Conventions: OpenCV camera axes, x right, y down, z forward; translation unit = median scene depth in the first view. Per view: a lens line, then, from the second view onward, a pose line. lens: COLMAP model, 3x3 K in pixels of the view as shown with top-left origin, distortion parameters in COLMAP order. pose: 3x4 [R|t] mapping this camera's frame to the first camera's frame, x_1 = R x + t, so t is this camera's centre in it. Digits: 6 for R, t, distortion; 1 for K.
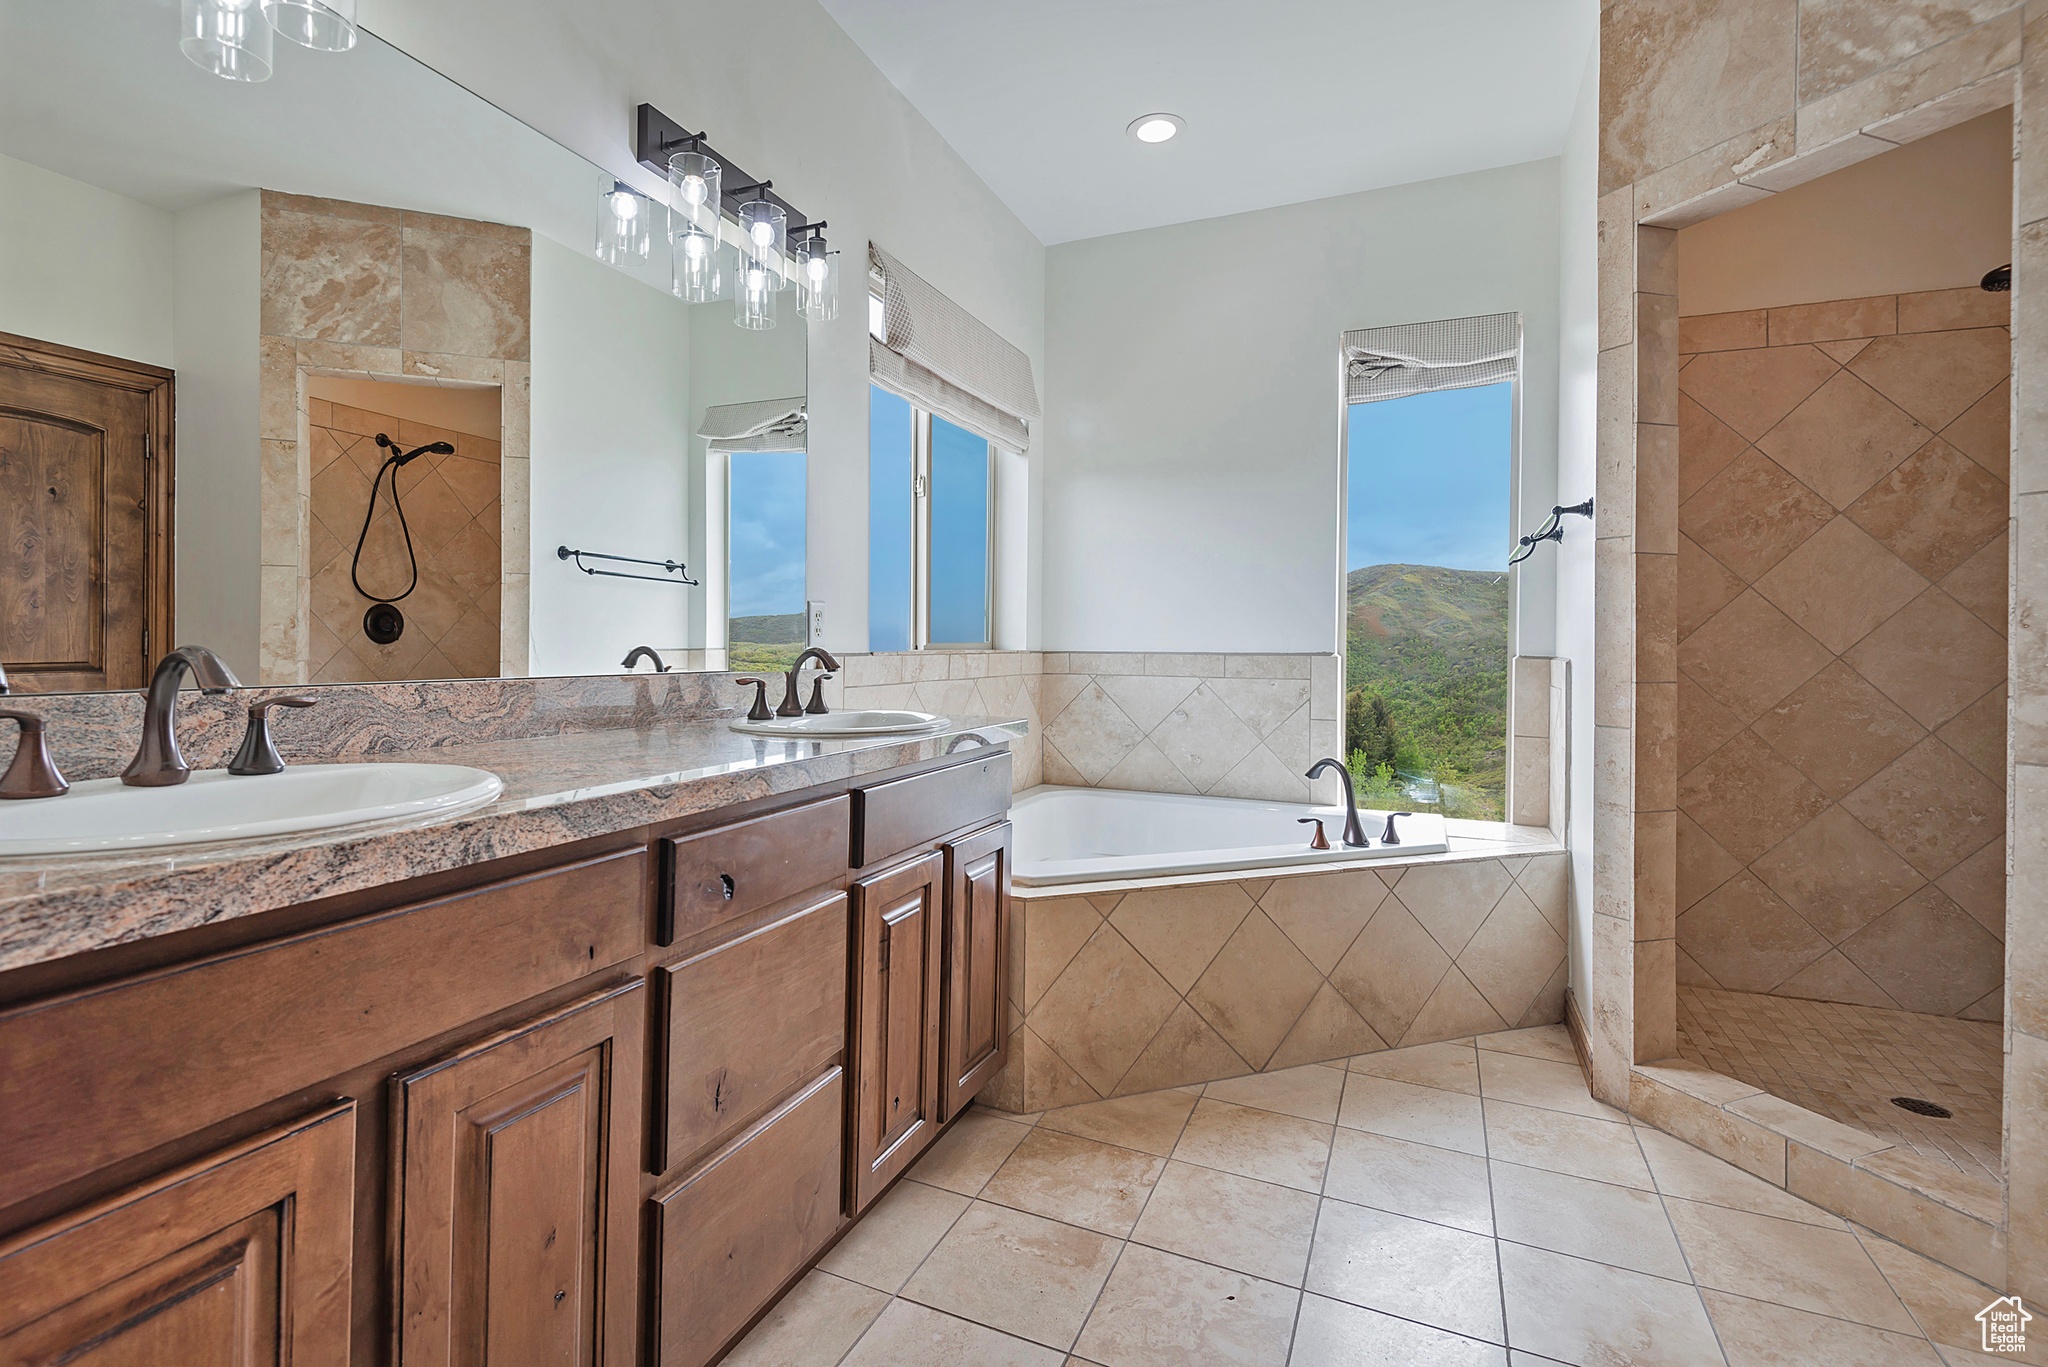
lens RADIAL K [[955.6, 0, 974.2], [0, 955.6, 629.8], [0, 0, 1]] dist [0.023268, -0.014139]
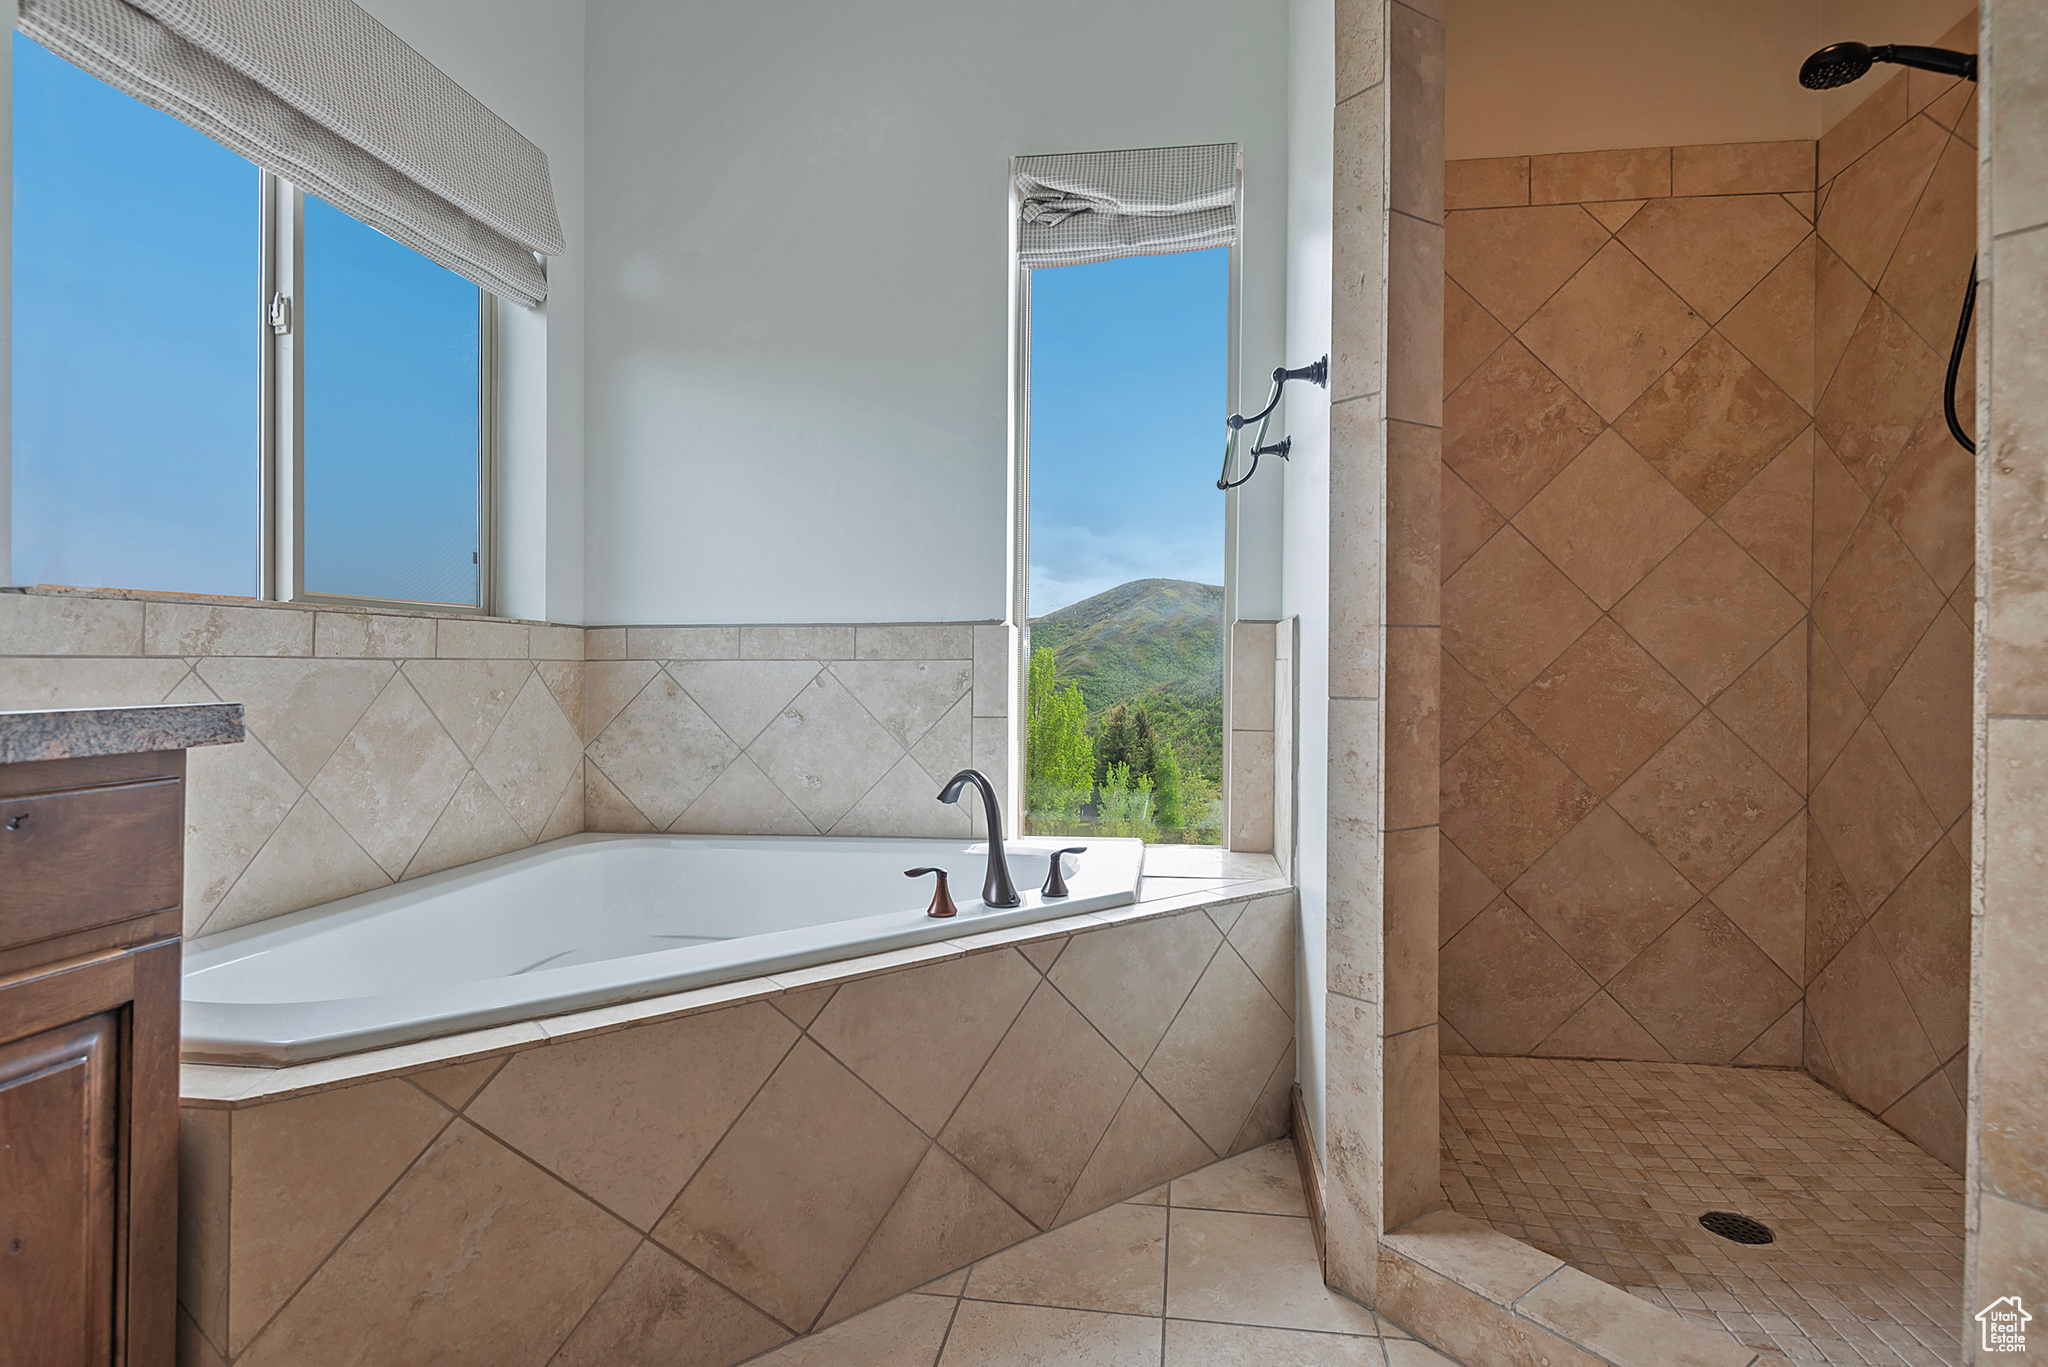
lens RADIAL K [[997.3, 0, 1043.0], [0, 997.3, 680.5], [0, 0, 1]] dist [0.038468, -0.024033]
pose [[0.957119, -0.012950, 0.289405, 0.241651], [0.006037, 0.999675, 0.024766, 0.062519], [-0.289632, -0.021957, 0.956886, 0.374187]]
